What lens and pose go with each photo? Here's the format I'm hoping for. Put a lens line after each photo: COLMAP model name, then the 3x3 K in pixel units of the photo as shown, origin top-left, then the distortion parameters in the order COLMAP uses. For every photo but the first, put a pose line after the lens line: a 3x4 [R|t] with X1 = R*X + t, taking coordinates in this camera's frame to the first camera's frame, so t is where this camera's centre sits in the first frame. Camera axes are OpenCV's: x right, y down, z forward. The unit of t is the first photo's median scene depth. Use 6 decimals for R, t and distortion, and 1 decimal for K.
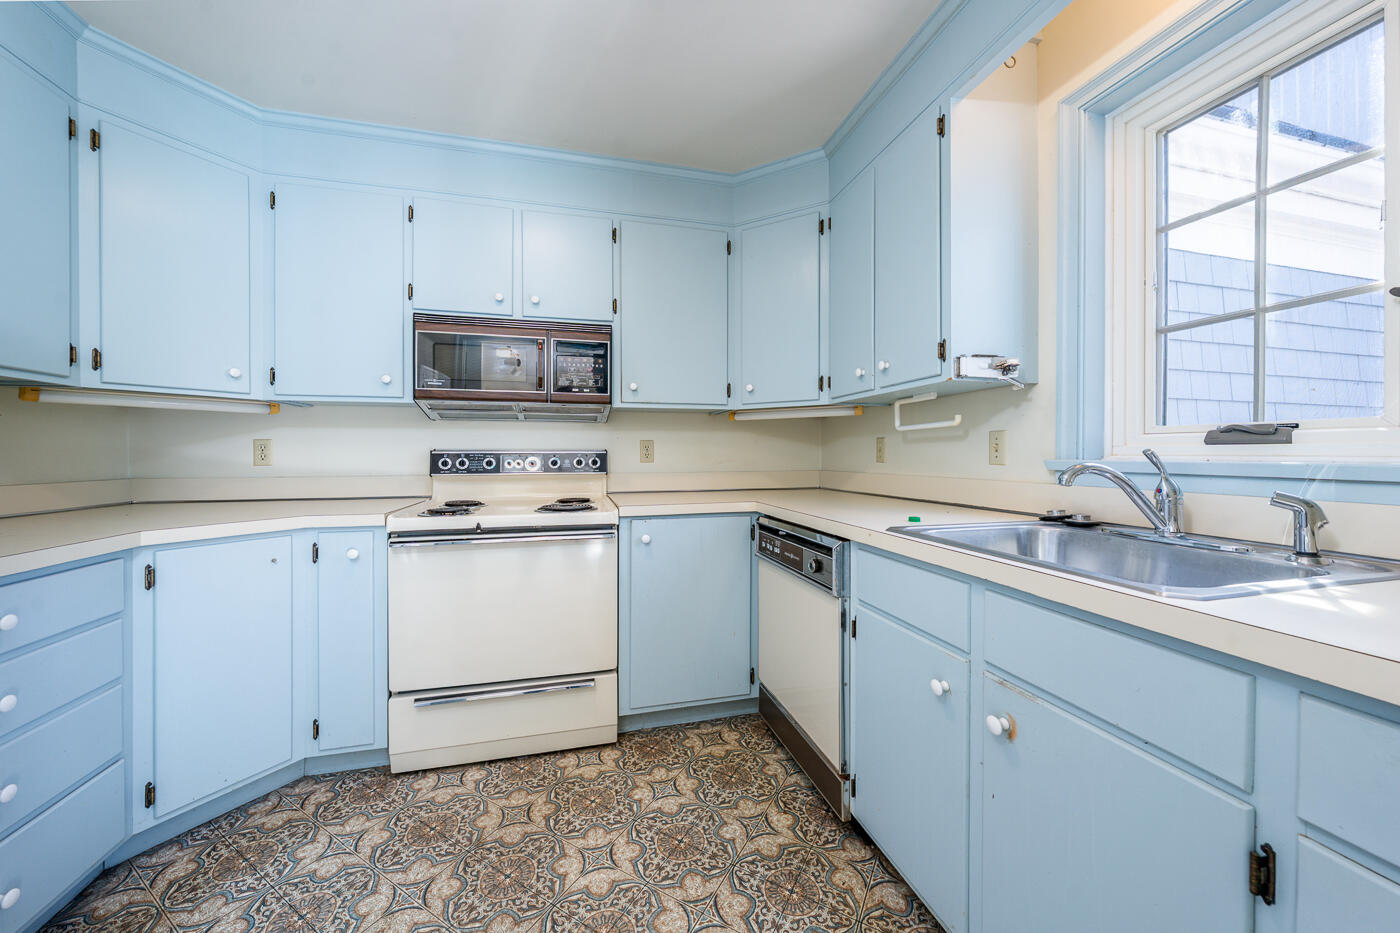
lens RADIAL K [[491.7, 0, 690.0], [0, 491.7, 458.9], [0, 0, 1]] dist [-0.002404, -0.000131]
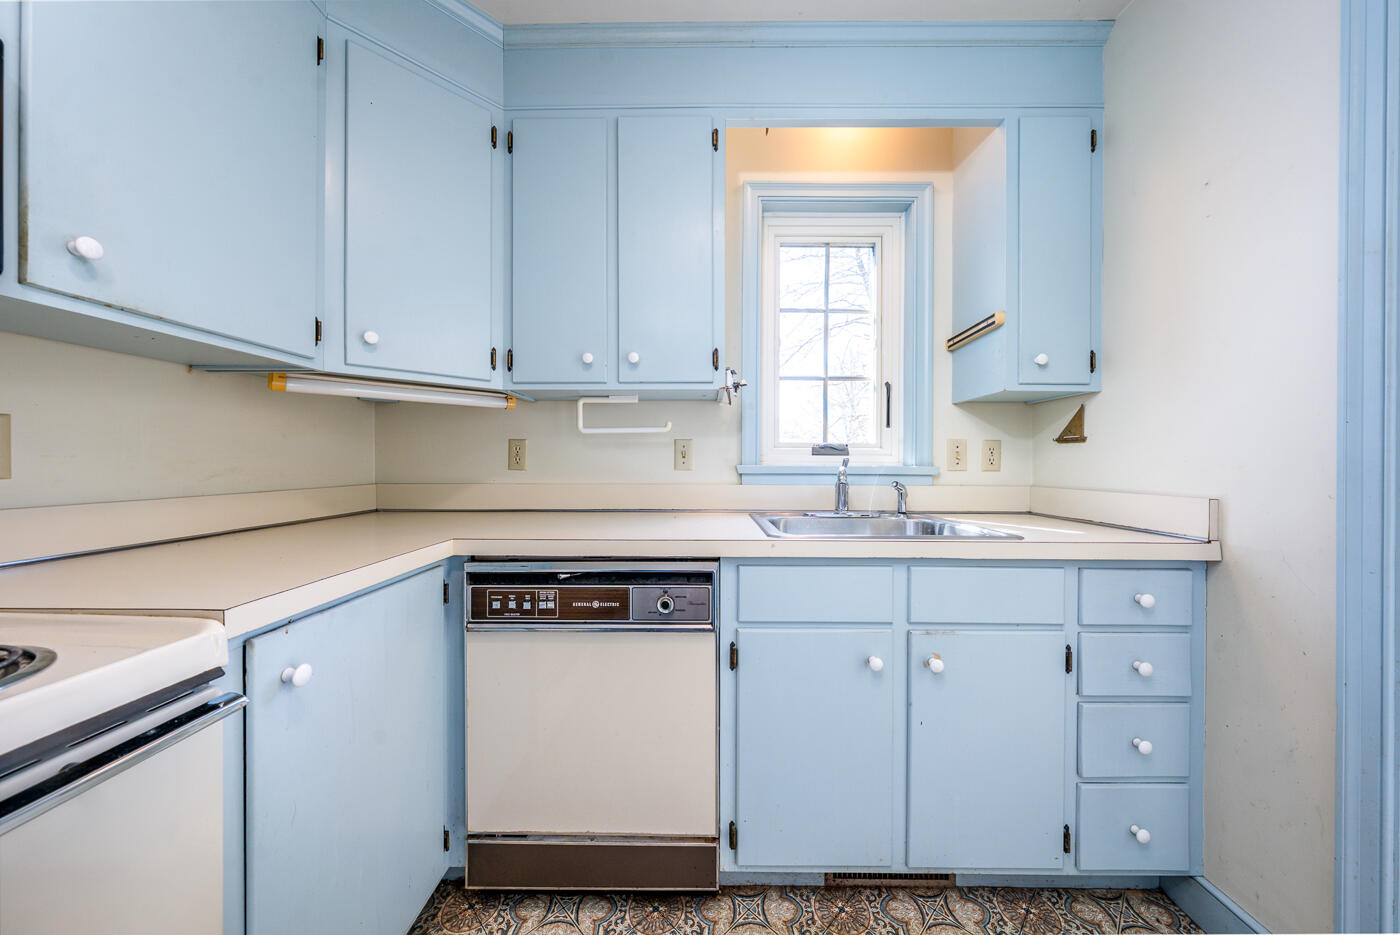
lens RADIAL K [[491.7, 0, 699.9], [0, 491.7, 467.6], [0, 0, 1]] dist [-0.002404, -0.000131]
pose [[0.255629, -0.008328, 0.966739, -0.422277], [0.005885, 0.999958, 0.007058, -0.000943], [-0.966757, 0.003885, 0.255667, 0.664016]]
